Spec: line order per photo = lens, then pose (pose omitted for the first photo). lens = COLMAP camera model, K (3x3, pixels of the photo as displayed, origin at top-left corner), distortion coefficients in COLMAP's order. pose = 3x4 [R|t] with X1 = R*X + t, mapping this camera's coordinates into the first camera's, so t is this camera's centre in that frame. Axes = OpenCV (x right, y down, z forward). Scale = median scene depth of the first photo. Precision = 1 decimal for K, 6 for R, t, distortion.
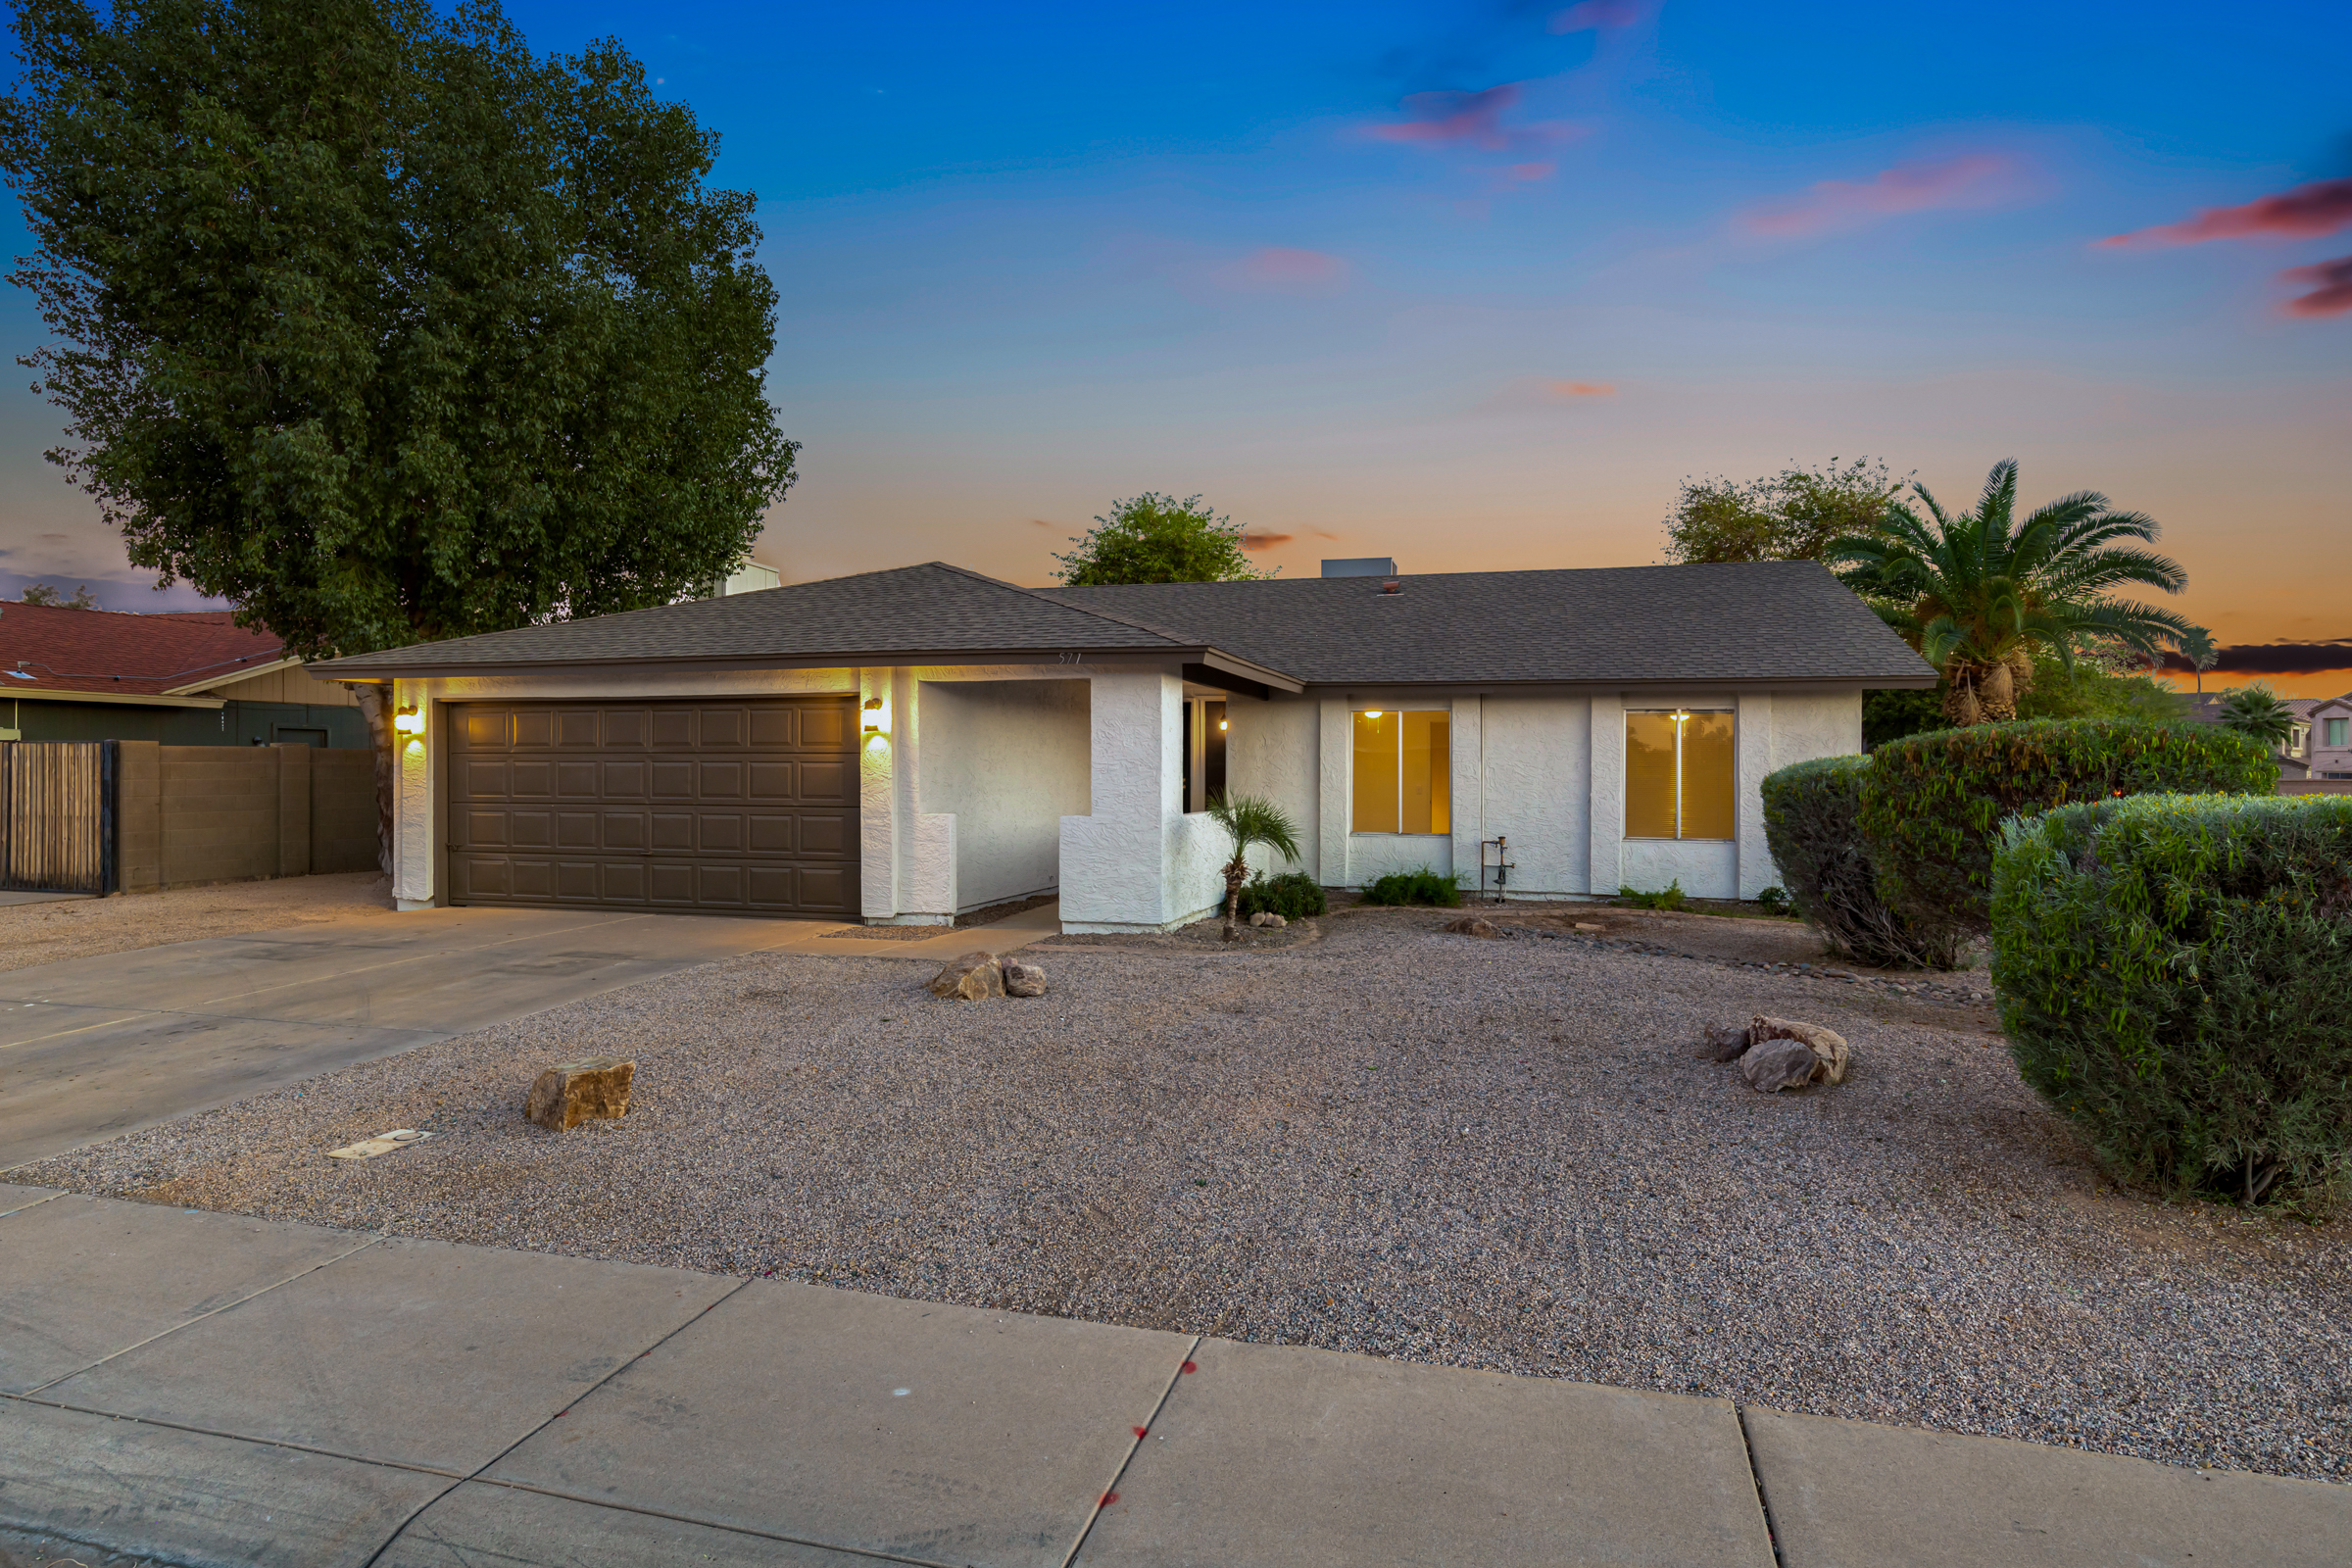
lens RADIAL K [[1323.2, 0, 1176.0], [0, 1323.2, 784.0], [0, 0, 1]] dist [0.002728, 0.000213]
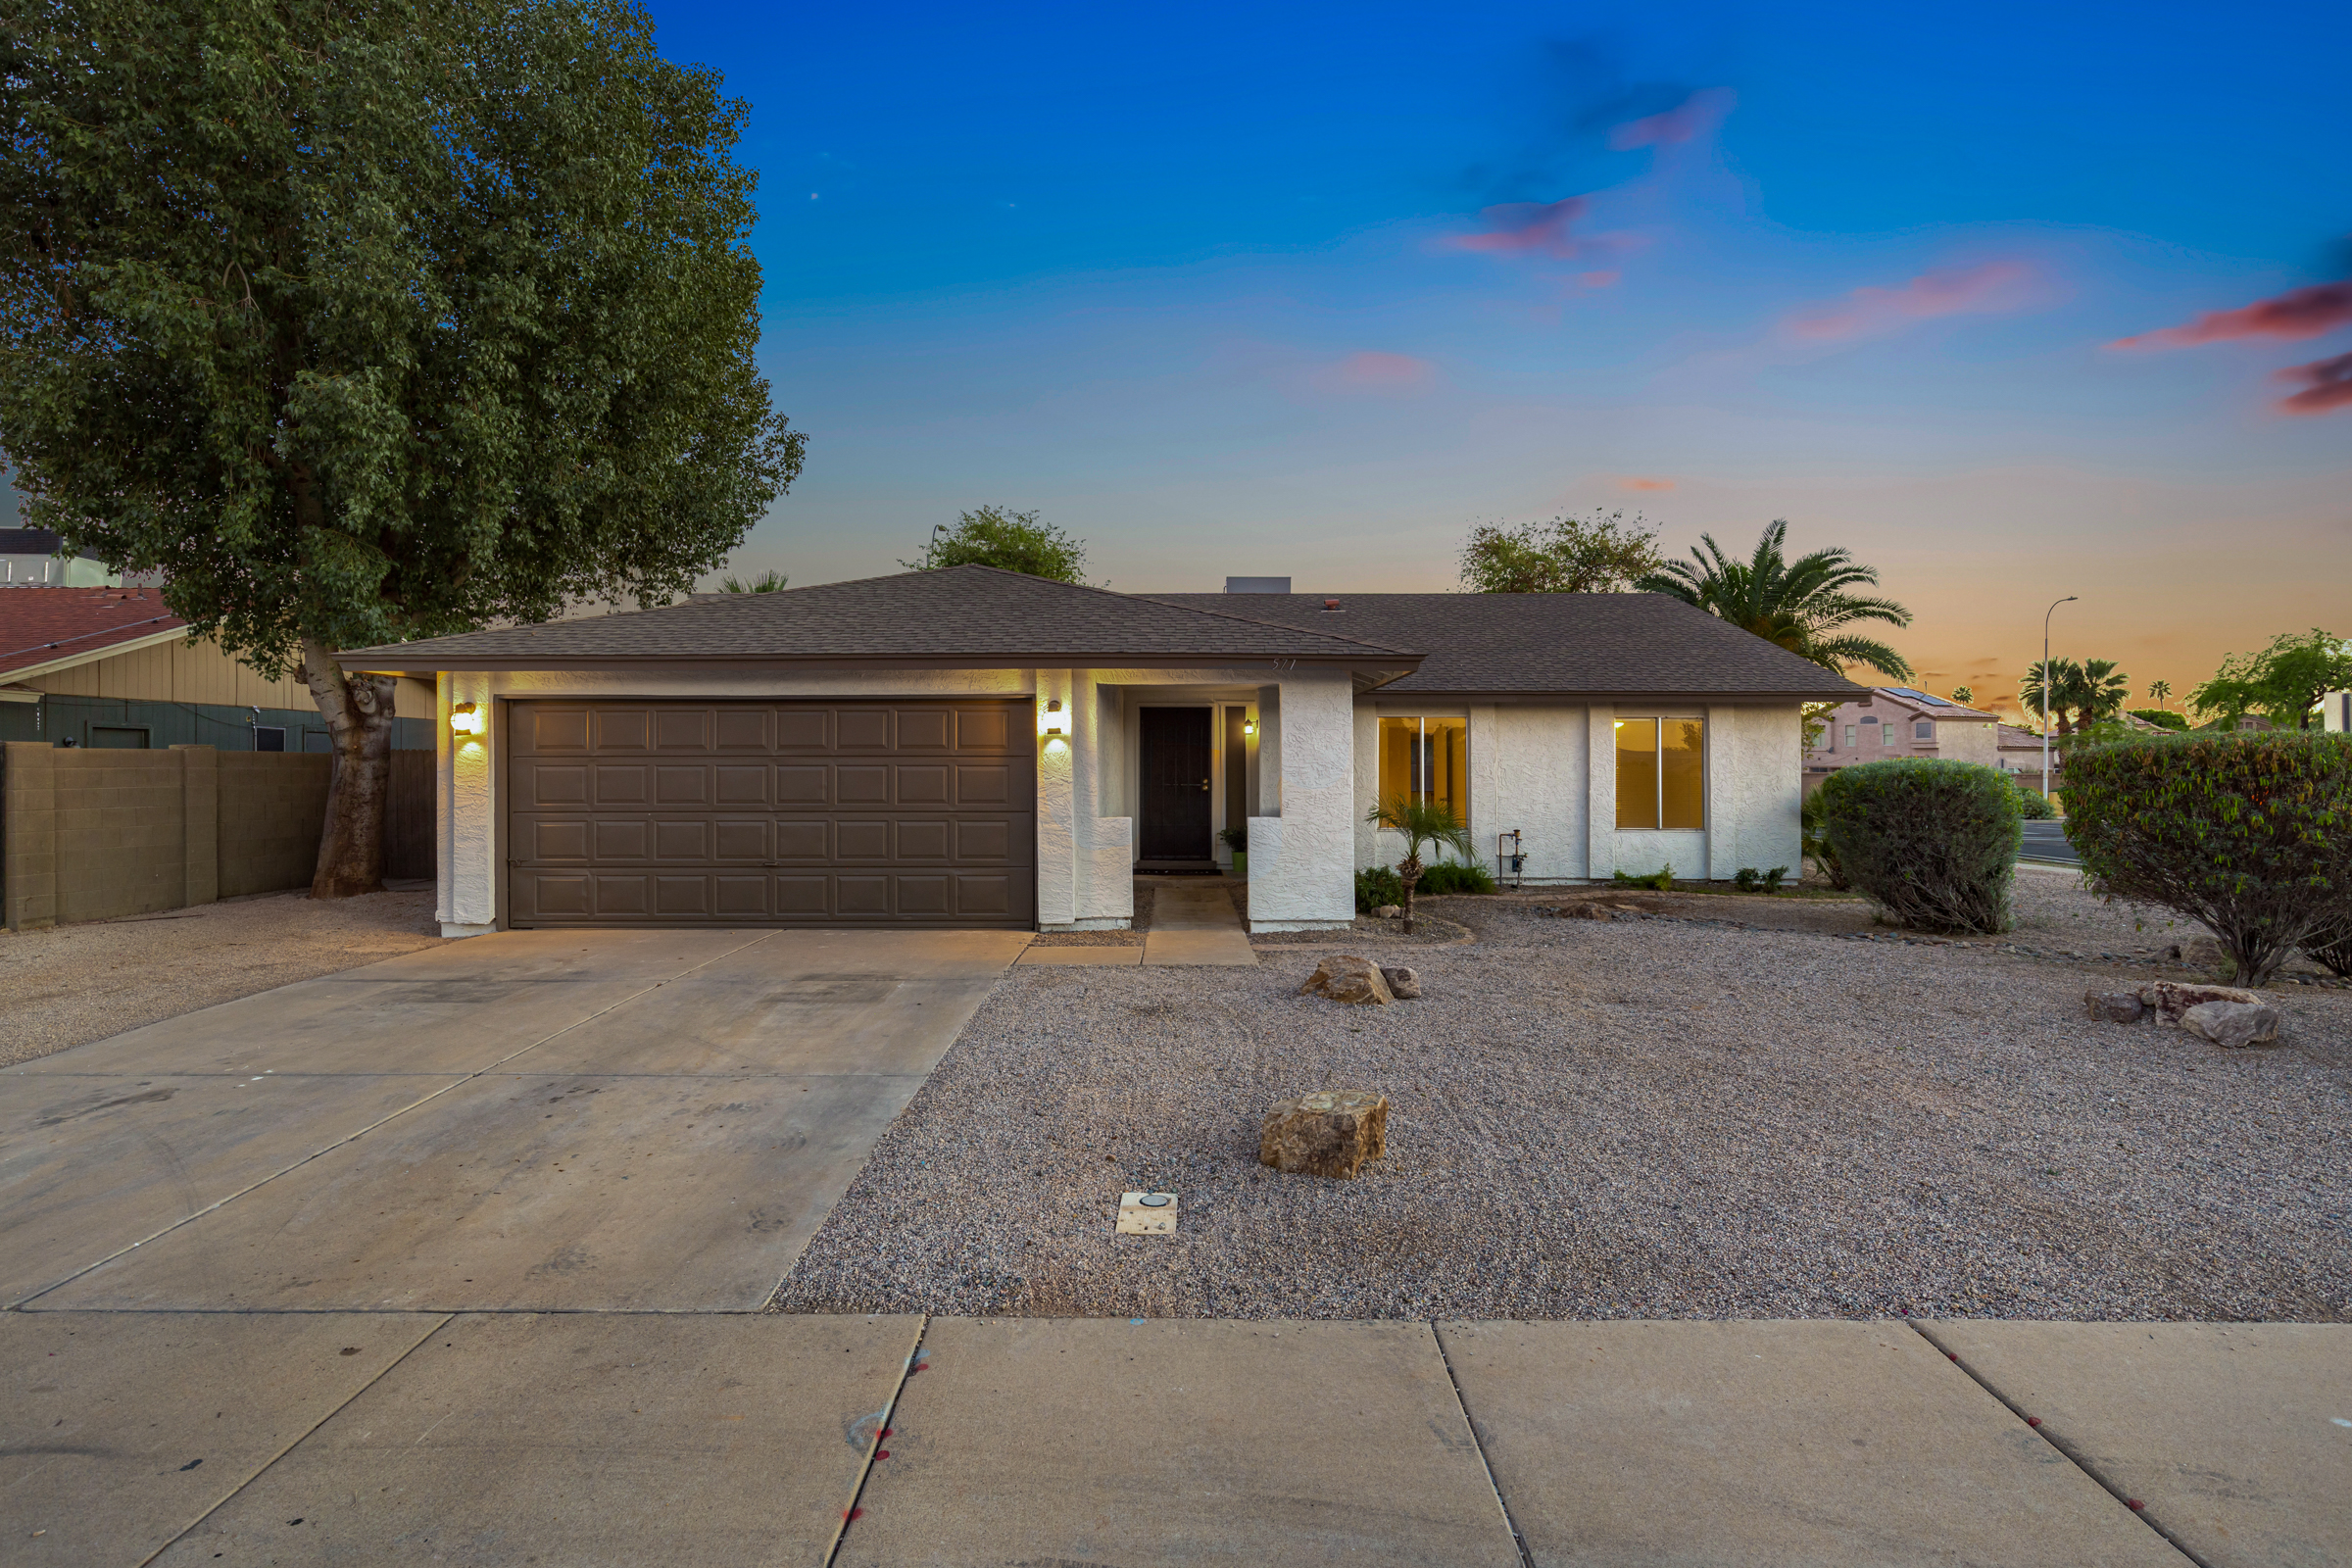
lens RADIAL K [[1204.2, 0, 1176.0], [0, 1204.2, 784.0], [0, 0, 1]] dist [0.002114, 0.000427]
pose [[0.963044, -0.007225, 0.269248, -0.338695], [0.006619, 0.999973, 0.003158, -0.004633], [-0.269263, -0.001259, 0.963066, 0.101382]]
